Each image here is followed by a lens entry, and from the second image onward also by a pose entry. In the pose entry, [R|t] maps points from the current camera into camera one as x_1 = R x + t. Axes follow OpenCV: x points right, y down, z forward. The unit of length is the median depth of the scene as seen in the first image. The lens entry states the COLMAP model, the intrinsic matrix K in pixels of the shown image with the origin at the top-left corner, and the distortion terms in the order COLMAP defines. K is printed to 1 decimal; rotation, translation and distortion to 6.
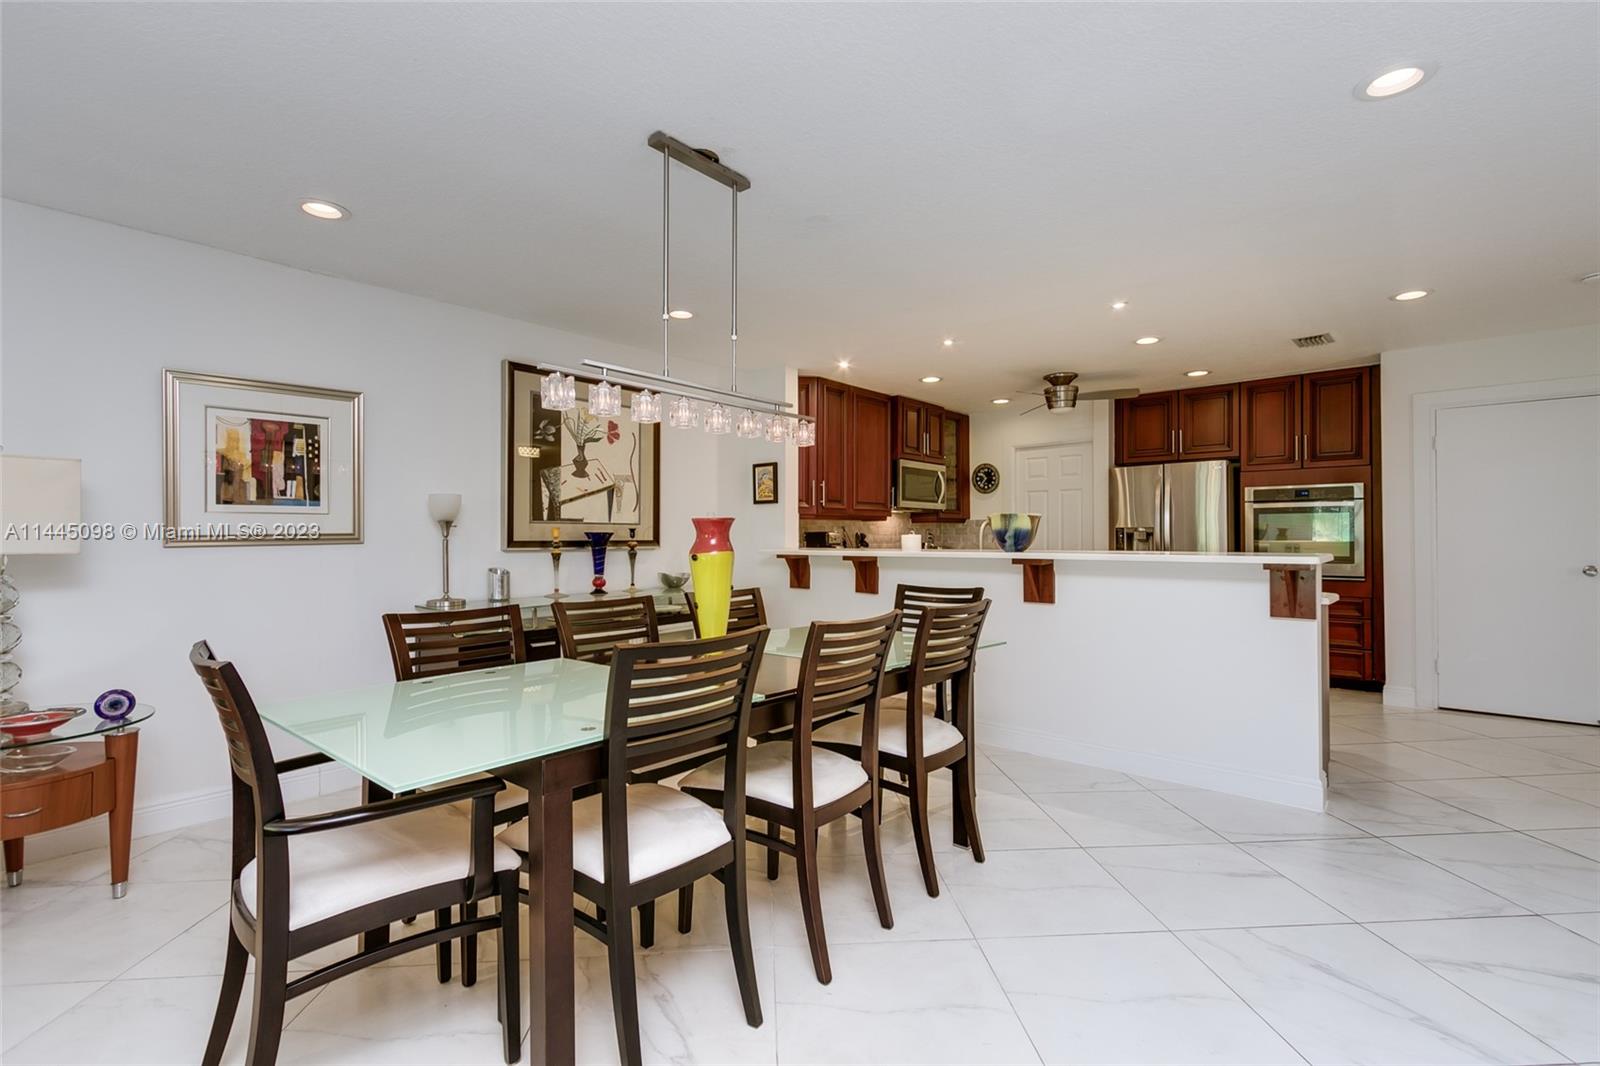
lens RADIAL K [[732.9, 0, 801.4], [0, 732.9, 534.5], [0, 0, 1]] dist [0.001076, 0.001127]
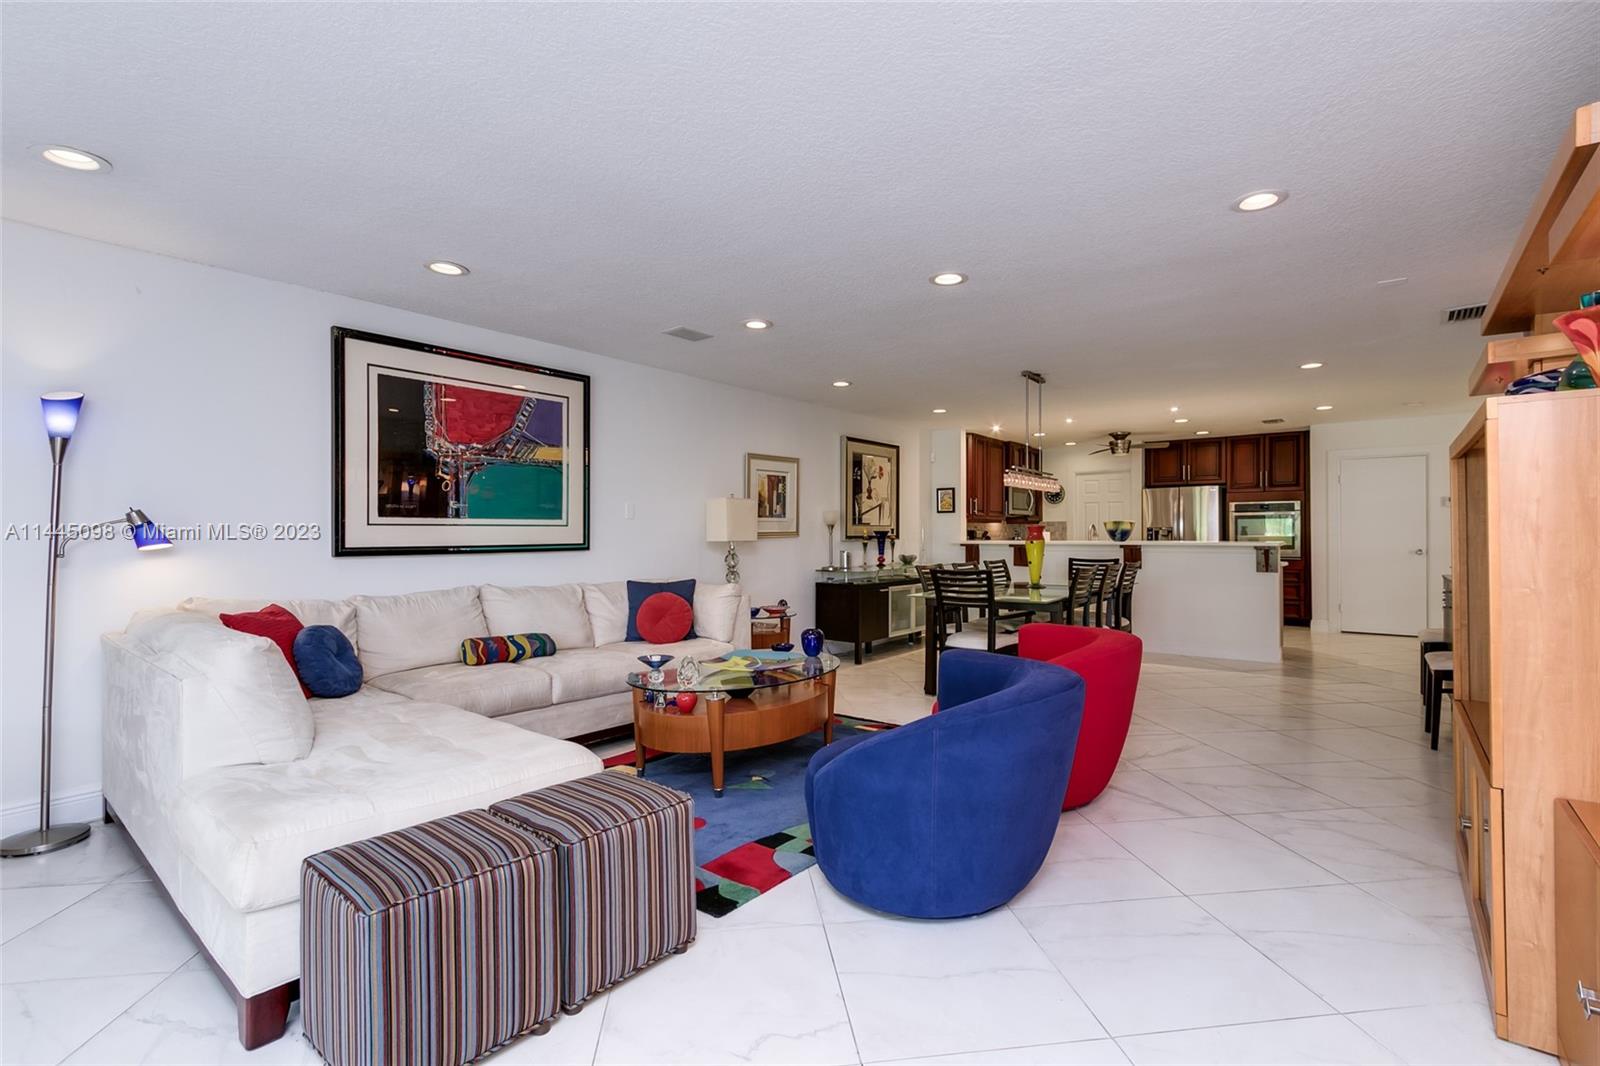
lens RADIAL K [[732.9, 0, 801.4], [0, 732.9, 534.5], [0, 0, 1]] dist [0.001076, 0.001127]
pose [[0.998421, -0.000673, 0.056162, -0.519802], [0.000447, 0.999992, 0.004036, -0.001244], [-0.056165, -0.004005, 0.998413, -0.679957]]
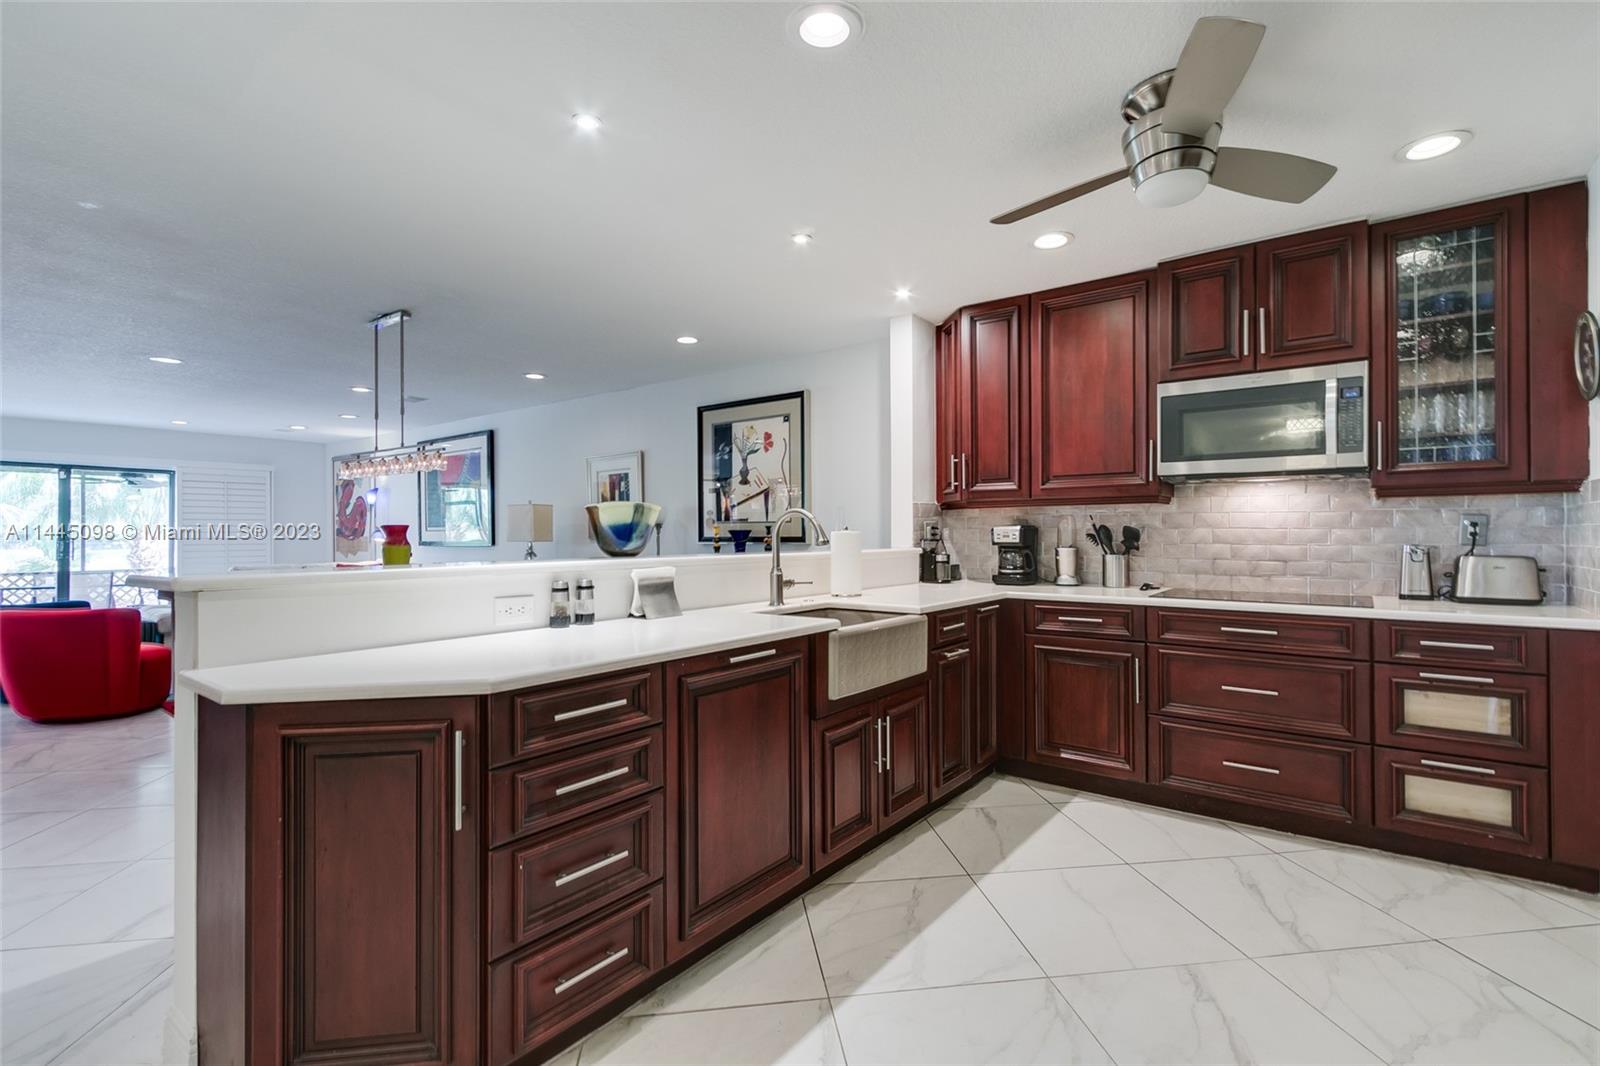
lens RADIAL K [[732.9, 0, 801.4], [0, 732.9, 534.5], [0, 0, 1]] dist [0.001076, 0.001127]
pose [[0.052432, 0.000686, -0.998624, 0.846883], [0.004878, 0.999988, 0.000943, 0.003359], [0.998613, -0.004921, 0.052428, 0.953921]]
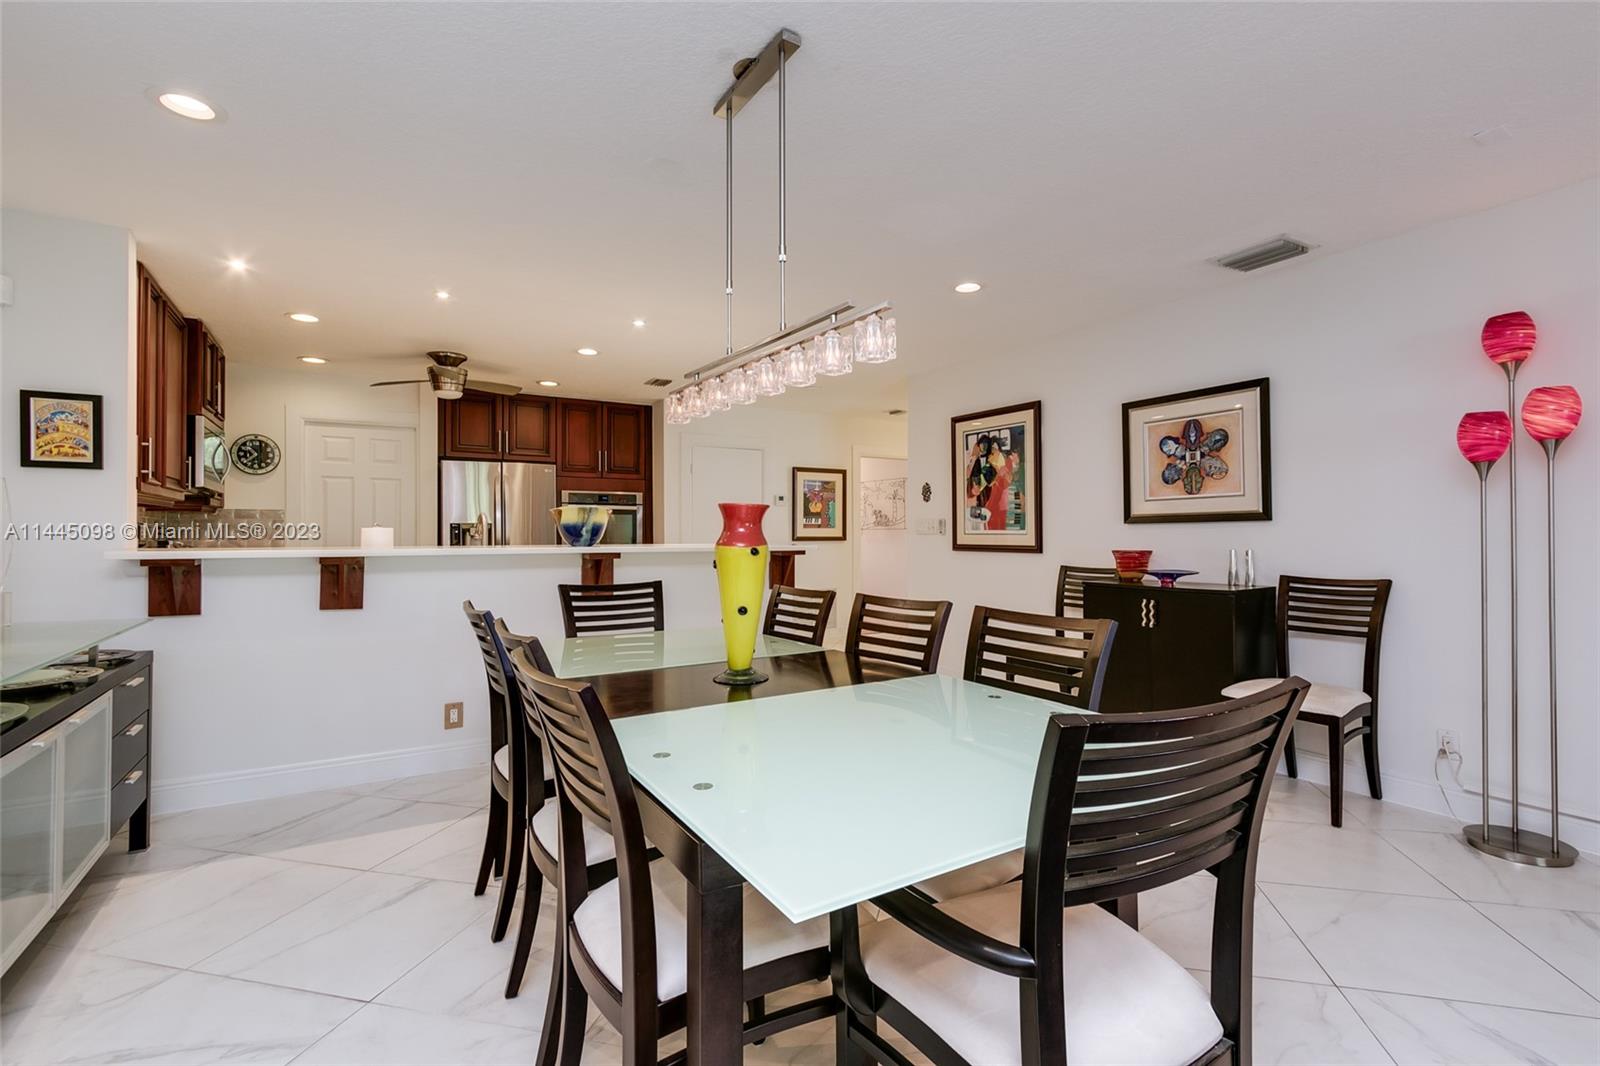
lens RADIAL K [[732.9, 0, 801.4], [0, 732.9, 534.5], [0, 0, 1]] dist [0.001076, 0.001127]
pose [[0.316215, 0.003455, 0.948681, -0.446613], [-0.006005, 0.999981, -0.001641, 0.006201], [-0.948668, -0.005178, 0.316230, 0.344124]]
